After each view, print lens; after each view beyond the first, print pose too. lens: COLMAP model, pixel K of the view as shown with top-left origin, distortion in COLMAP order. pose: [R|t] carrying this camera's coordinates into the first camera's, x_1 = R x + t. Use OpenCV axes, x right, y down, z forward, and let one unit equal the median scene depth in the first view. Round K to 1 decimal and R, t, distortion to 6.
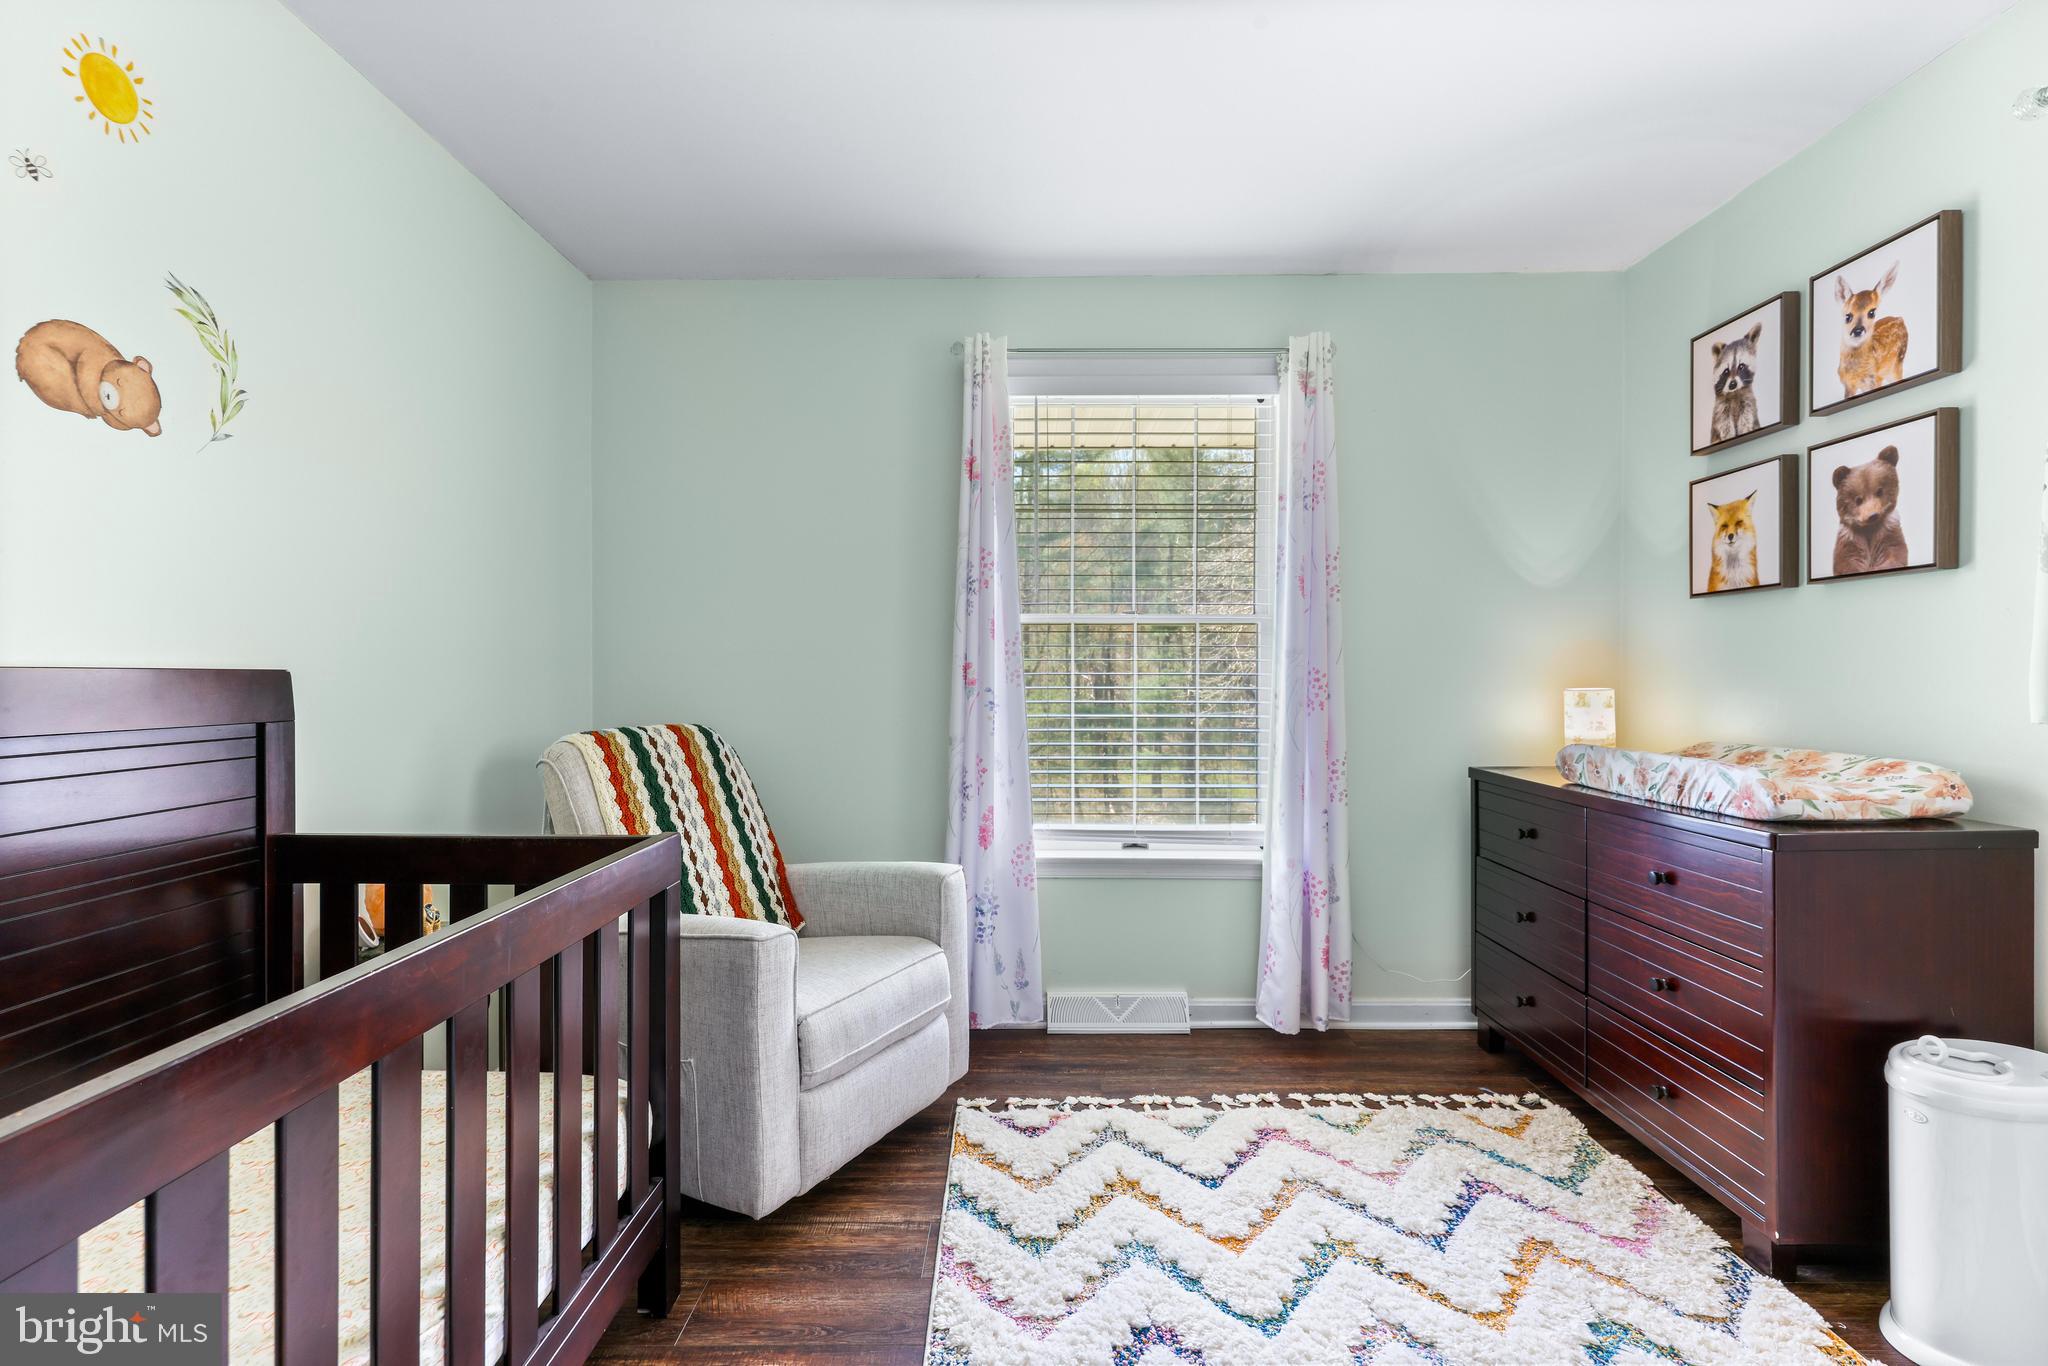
lens RADIAL K [[938.7, 0, 1019.1], [0, 938.7, 680.7], [0, 0, 1]] dist [-0.002852, -0.000006]
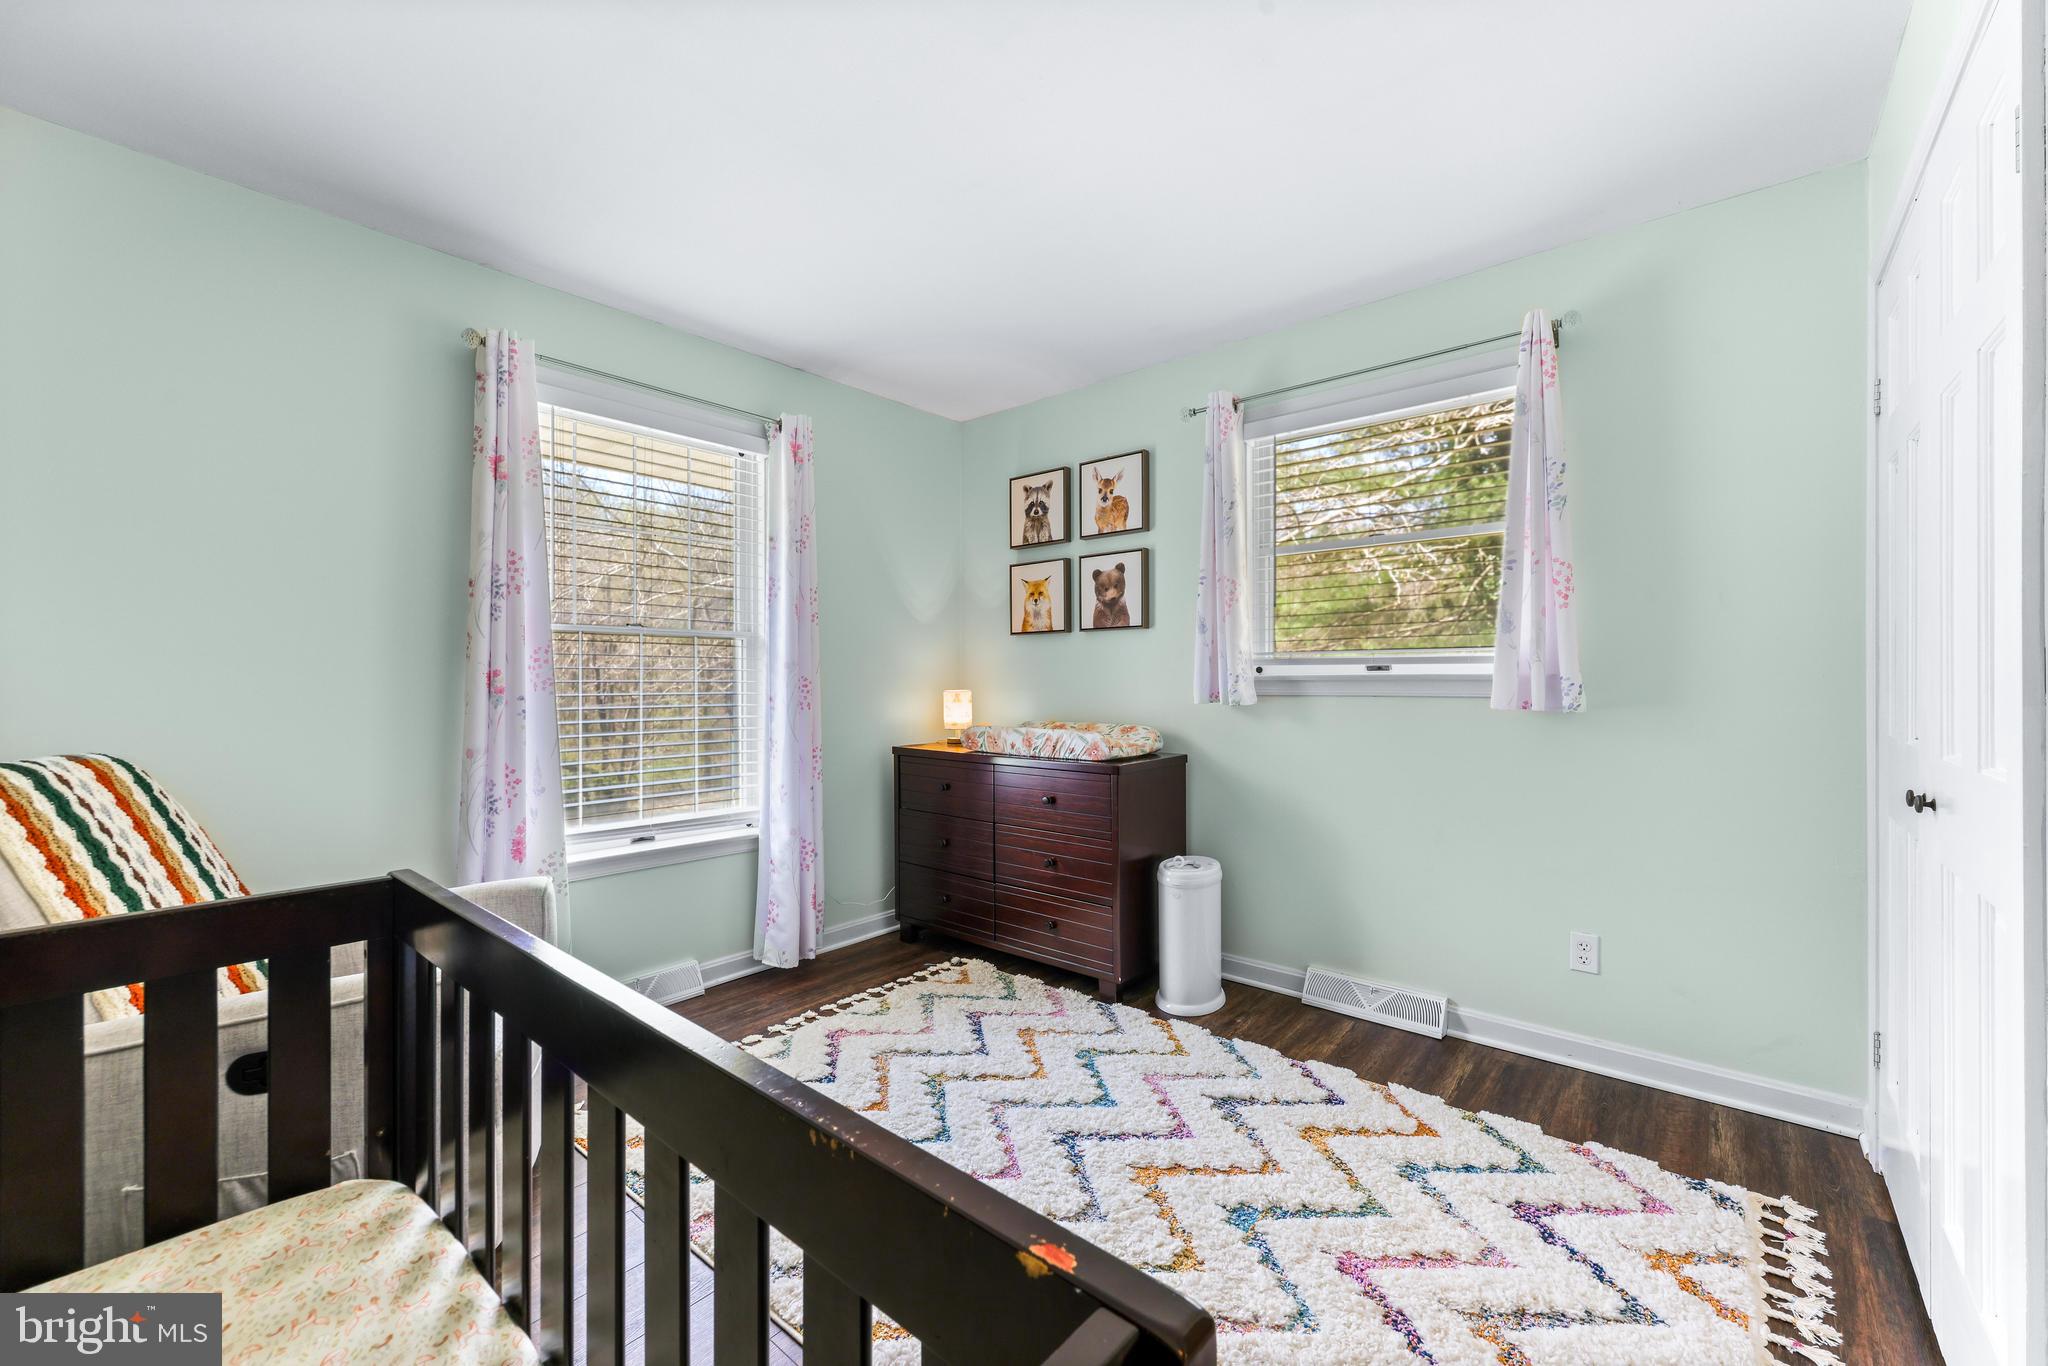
lens RADIAL K [[814.4, 0, 1027.6], [0, 814.4, 679.6], [0, 0, 1]] dist [-0.000390, 0.000956]
pose [[0.639194, -0.000088, 0.769046, -0.405544], [0.006189, 0.999968, -0.005030, -0.002355], [-0.769021, 0.007975, 0.639174, 0.065399]]
